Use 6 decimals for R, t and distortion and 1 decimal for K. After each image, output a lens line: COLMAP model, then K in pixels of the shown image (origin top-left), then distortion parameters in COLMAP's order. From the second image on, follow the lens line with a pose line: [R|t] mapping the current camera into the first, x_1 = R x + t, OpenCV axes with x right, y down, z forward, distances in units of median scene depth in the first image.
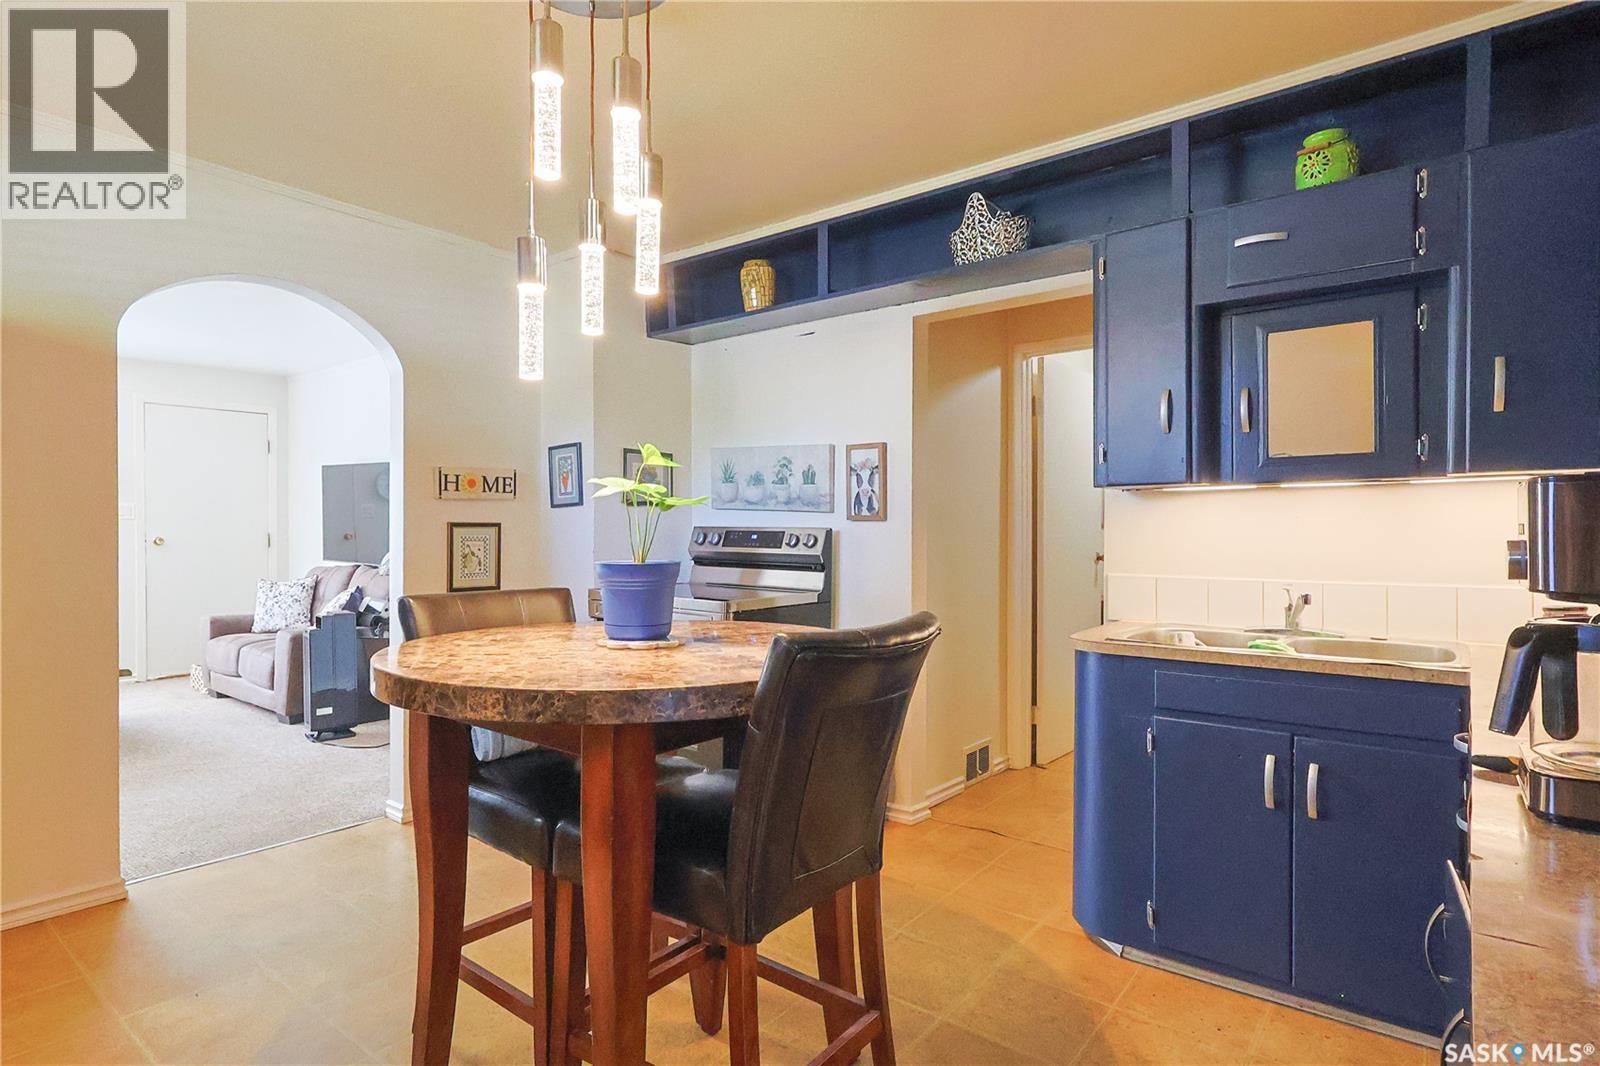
lens RADIAL K [[844.1, 0, 800.0], [0, 844.1, 533.0], [0, 0, 1]] dist [-0.003225, -0.000107]
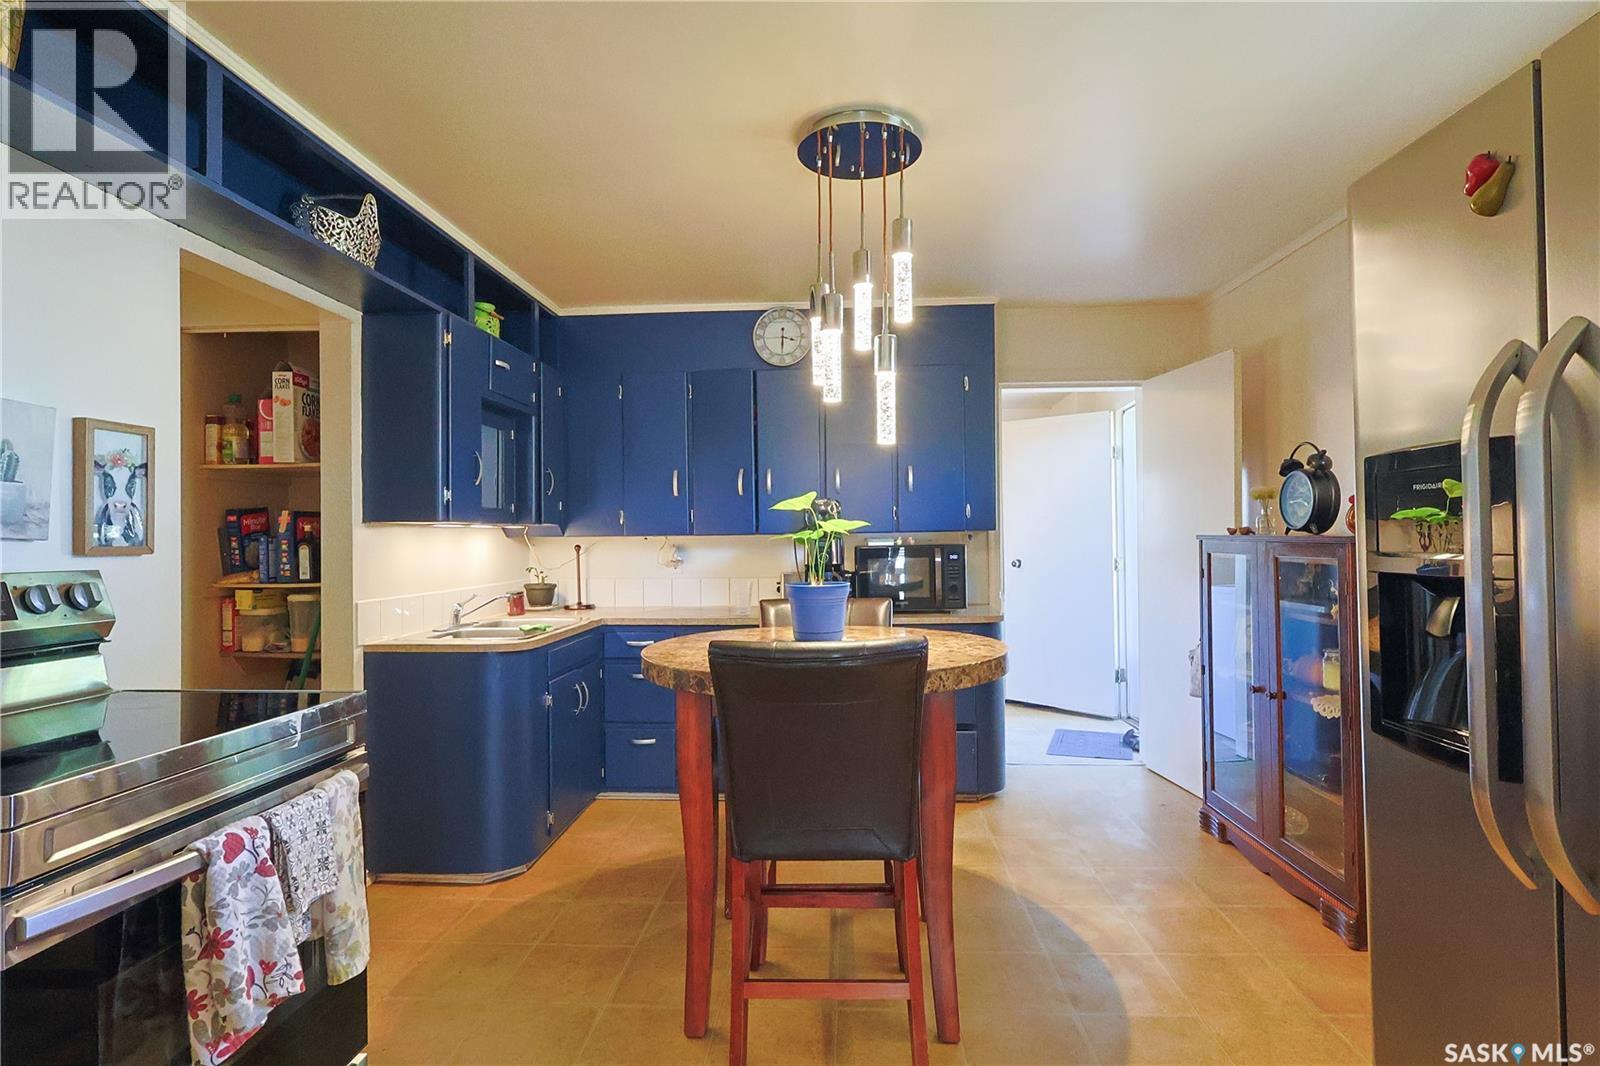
lens RADIAL K [[821.8, 0, 804.0], [0, 821.8, 533.7], [0, 0, 1]] dist [-0.003982, 0.000984]
pose [[-0.574043, 0.016110, 0.818667, -0.658281], [0.023066, 0.999728, -0.003499, -0.016943], [-0.818500, 0.016874, -0.574259, 0.946971]]
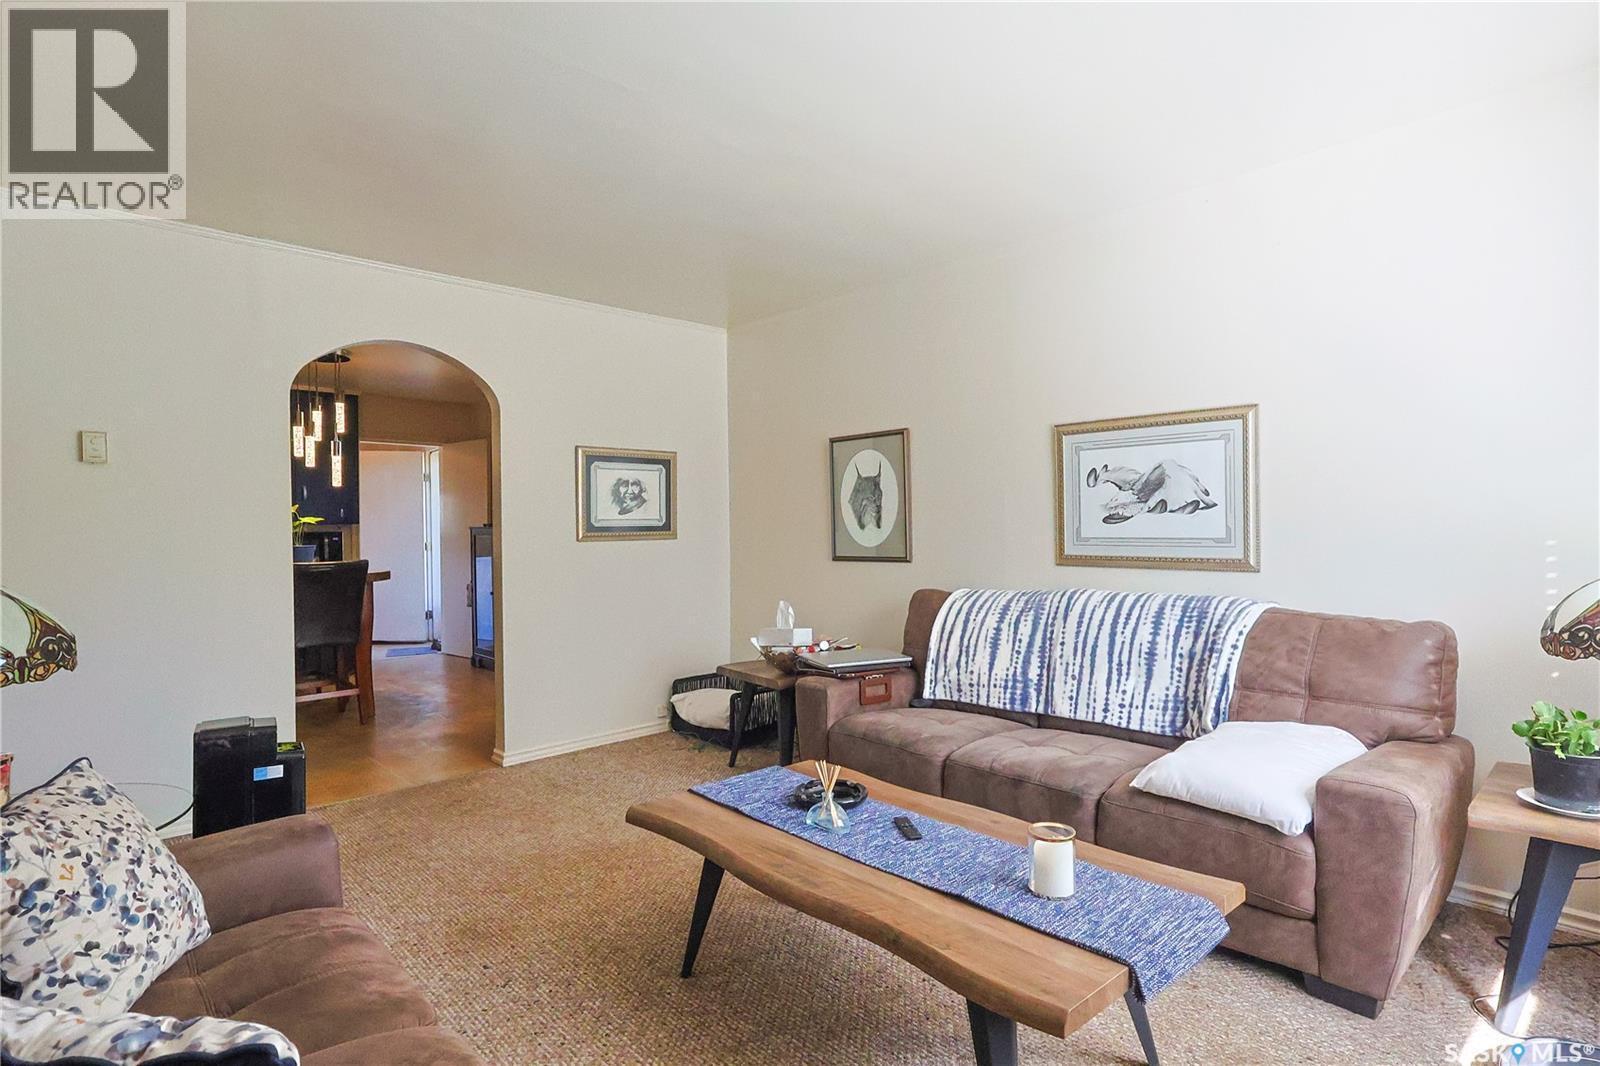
lens RADIAL K [[821.8, 0, 804.0], [0, 821.8, 533.7], [0, 0, 1]] dist [-0.003982, 0.000984]
pose [[-0.988182, 0.015400, 0.152512, -1.282638], [0.017665, 0.999753, 0.013505, -0.003603], [-0.152266, 0.016040, -0.988209, 1.929588]]
